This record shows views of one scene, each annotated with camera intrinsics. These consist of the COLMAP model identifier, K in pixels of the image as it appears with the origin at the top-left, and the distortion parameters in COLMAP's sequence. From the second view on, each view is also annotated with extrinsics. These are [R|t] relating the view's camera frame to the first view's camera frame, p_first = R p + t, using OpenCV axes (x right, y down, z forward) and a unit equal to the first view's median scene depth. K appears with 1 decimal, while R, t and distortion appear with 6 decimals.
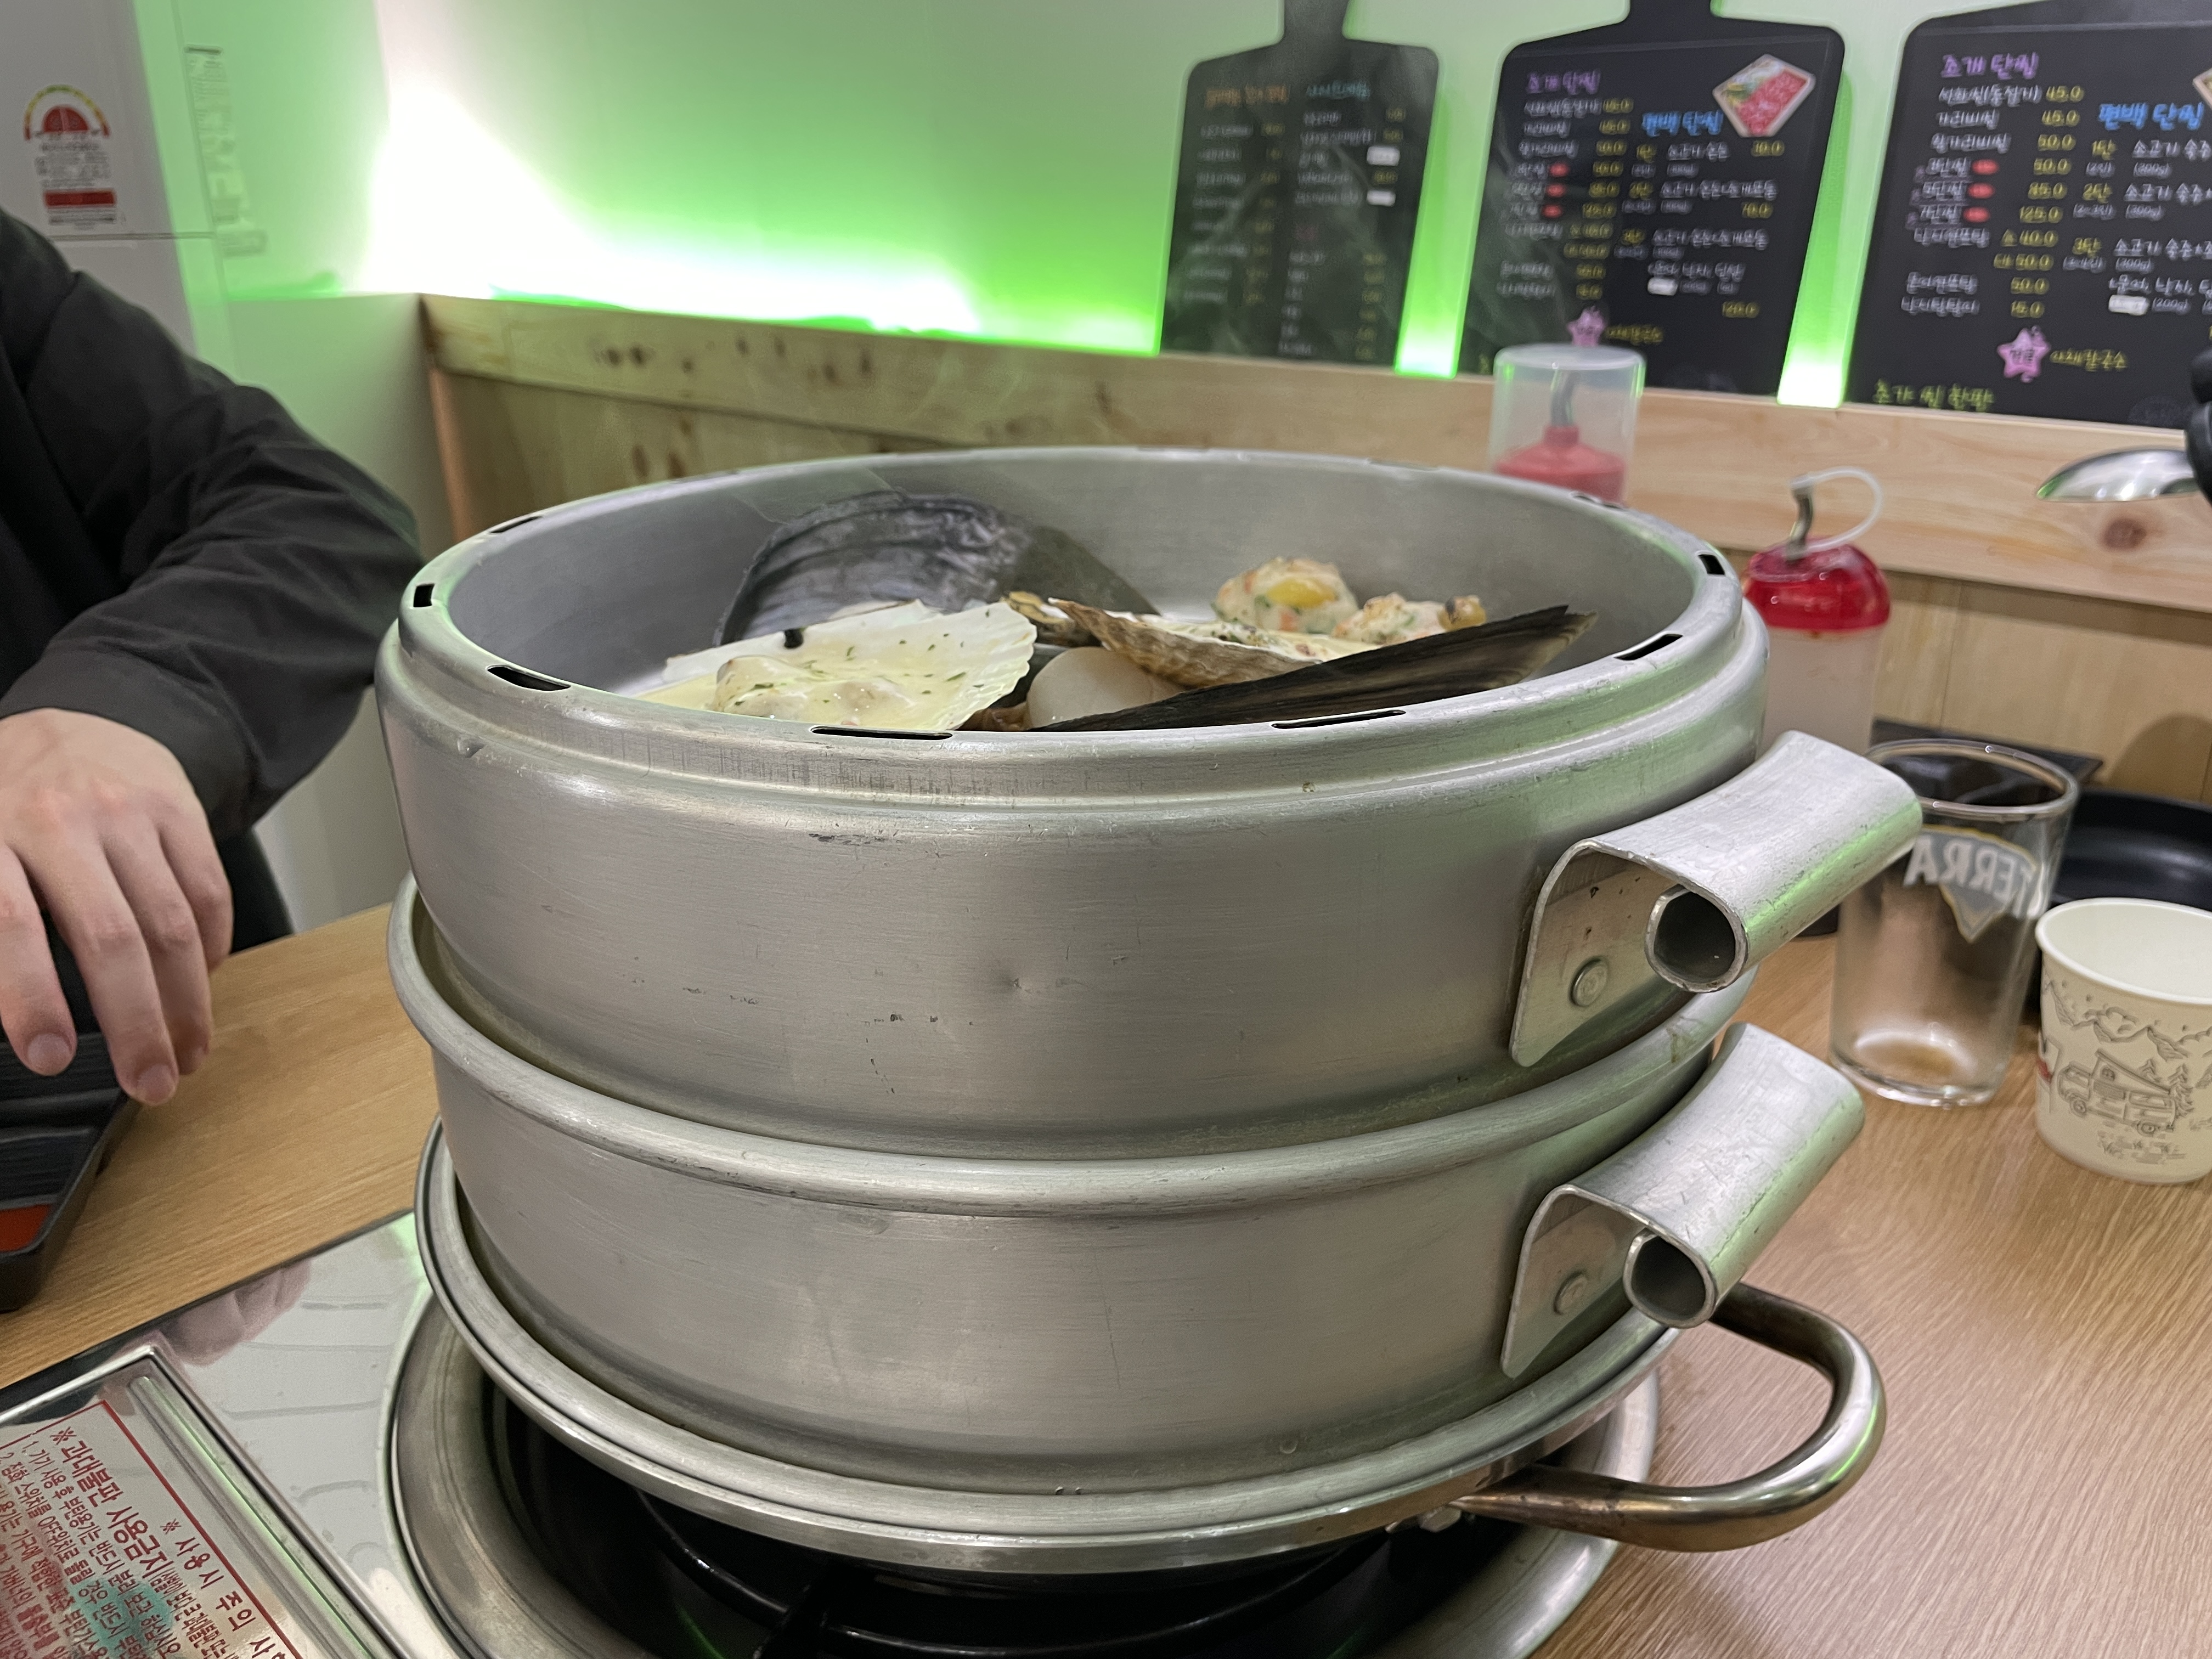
lens RADIAL K [[1719.2, 0, 1067.0], [0, 1719.2, 825.3], [0, 0, 1]] dist [0.079446, -0.147277]
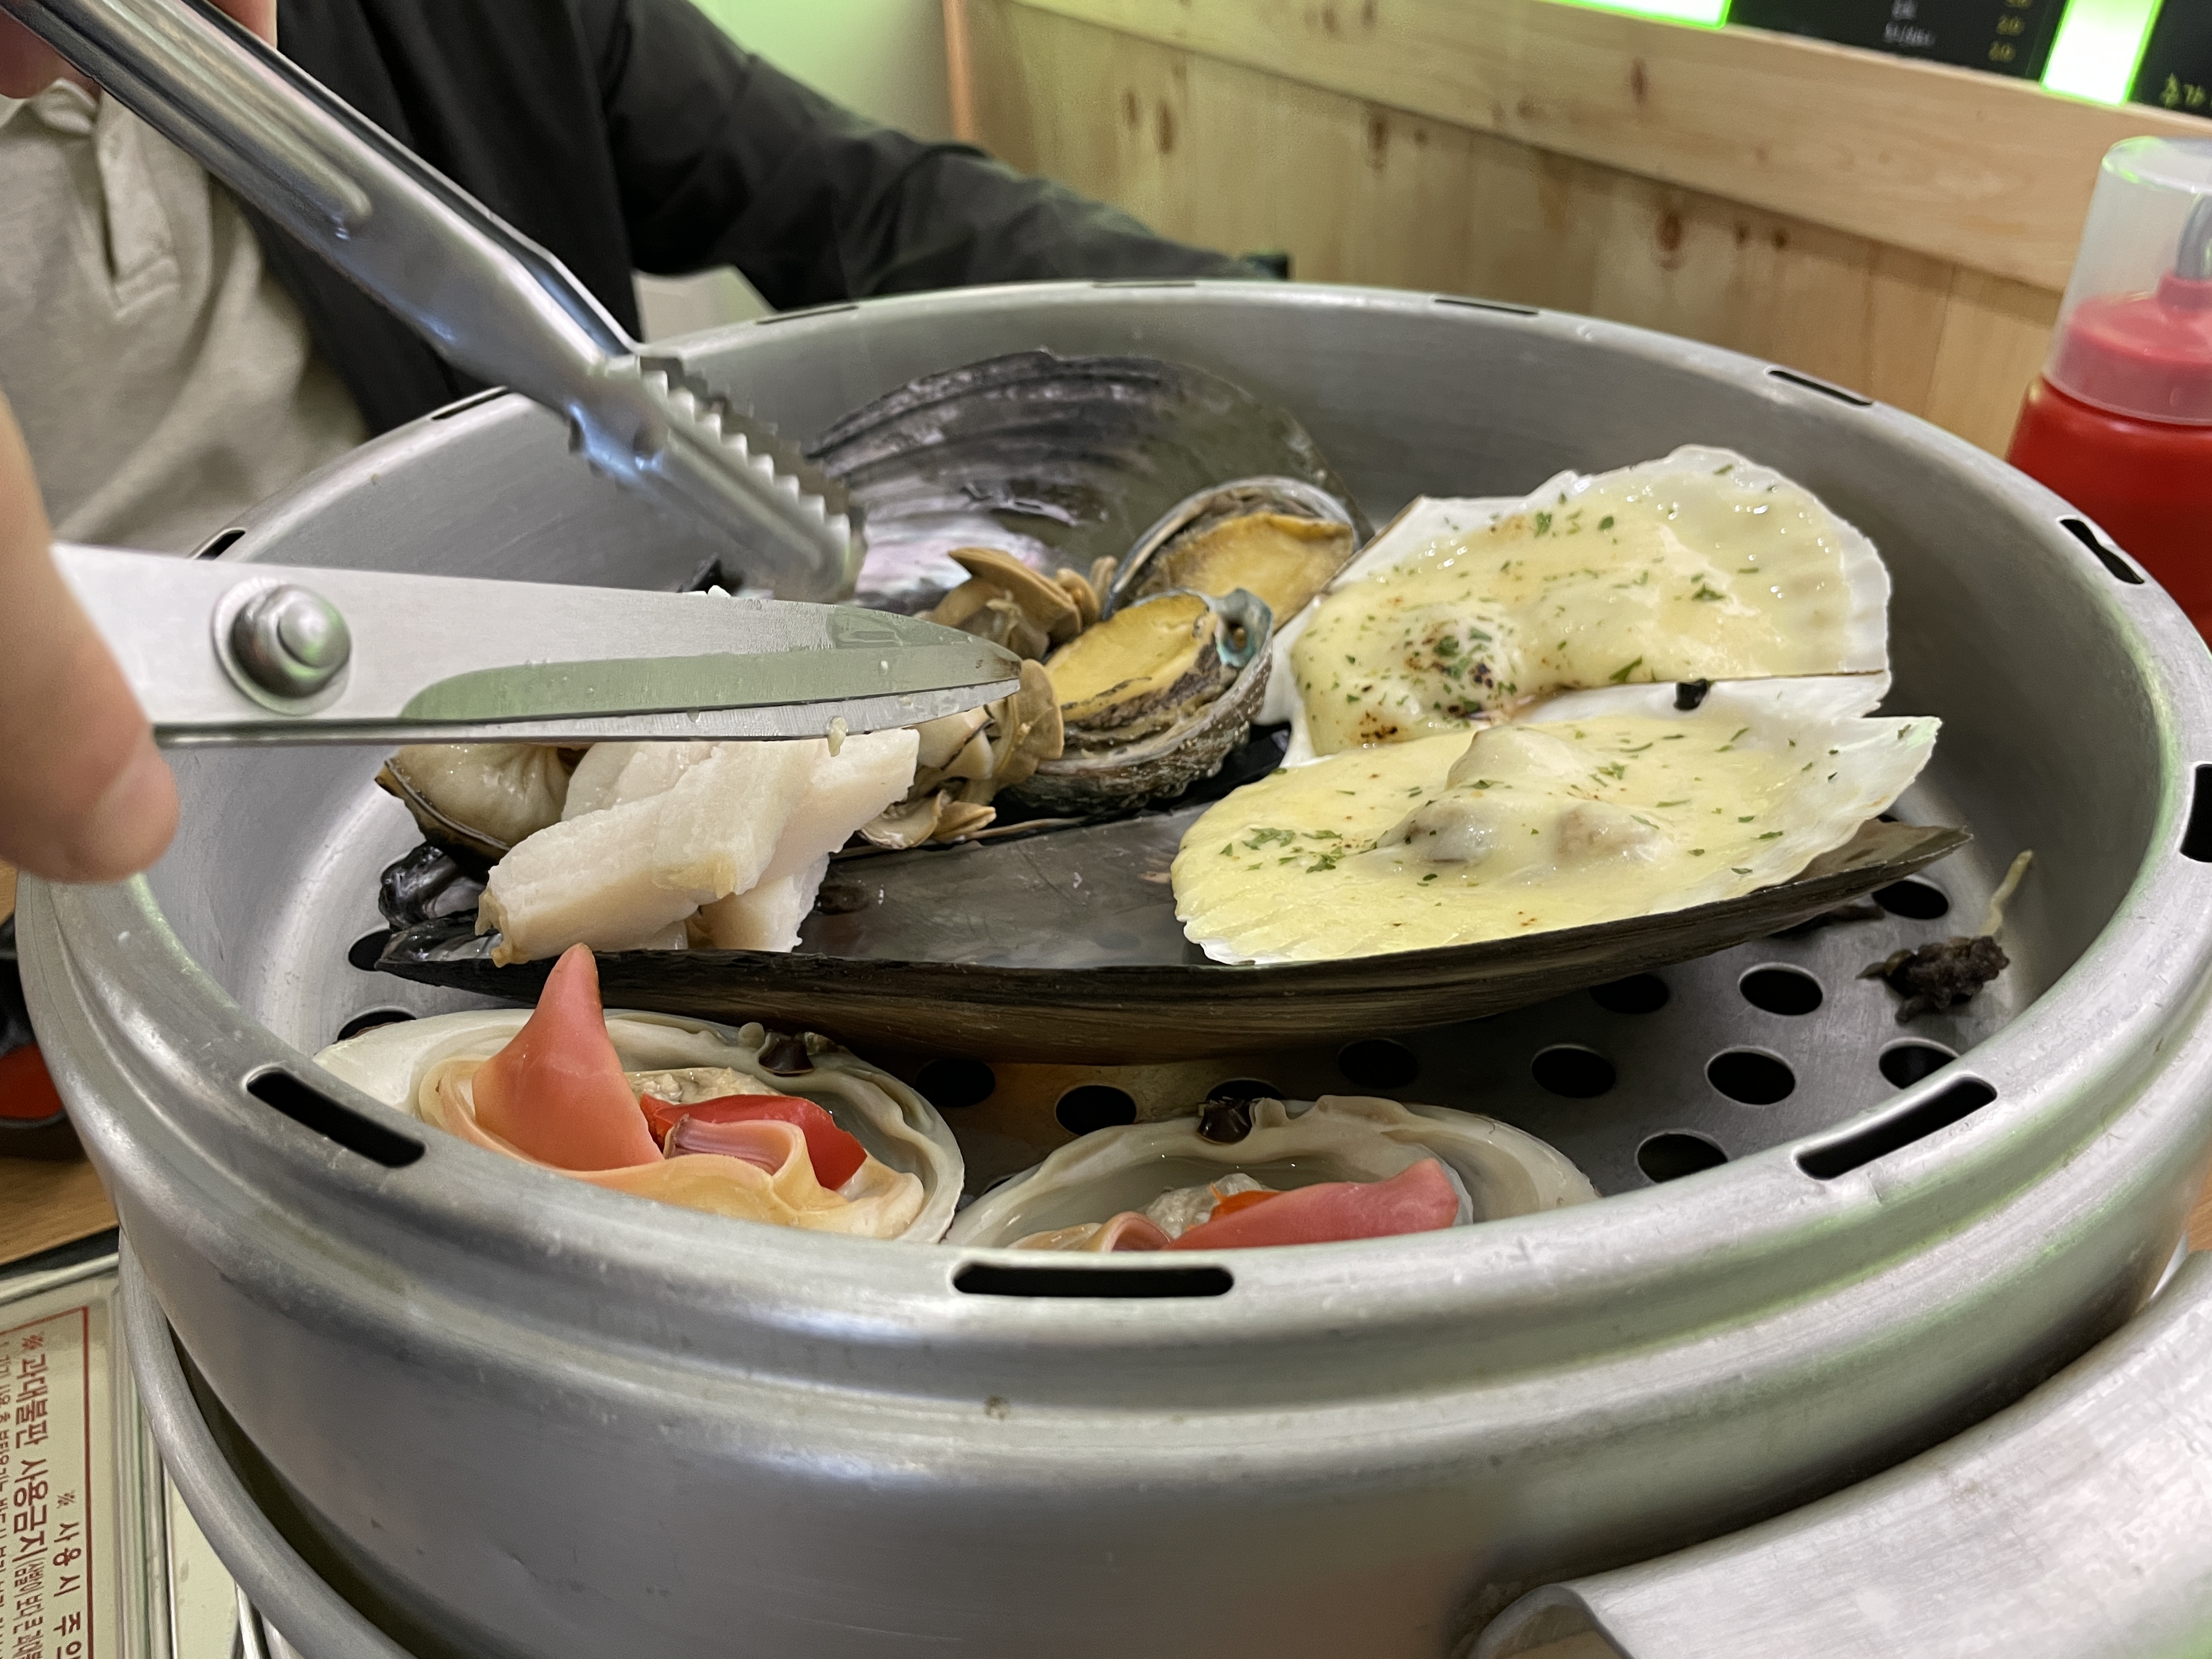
lens RADIAL K [[1719.2, 0, 1067.0], [0, 1719.2, 825.3], [0, 0, 1]] dist [0.079446, -0.147277]
pose [[0.938020, 0.176162, -0.298473, 0.165298], [-0.108549, 0.967187, 0.229708, -0.179905], [0.329145, -0.183072, 0.926363, 0.324797]]
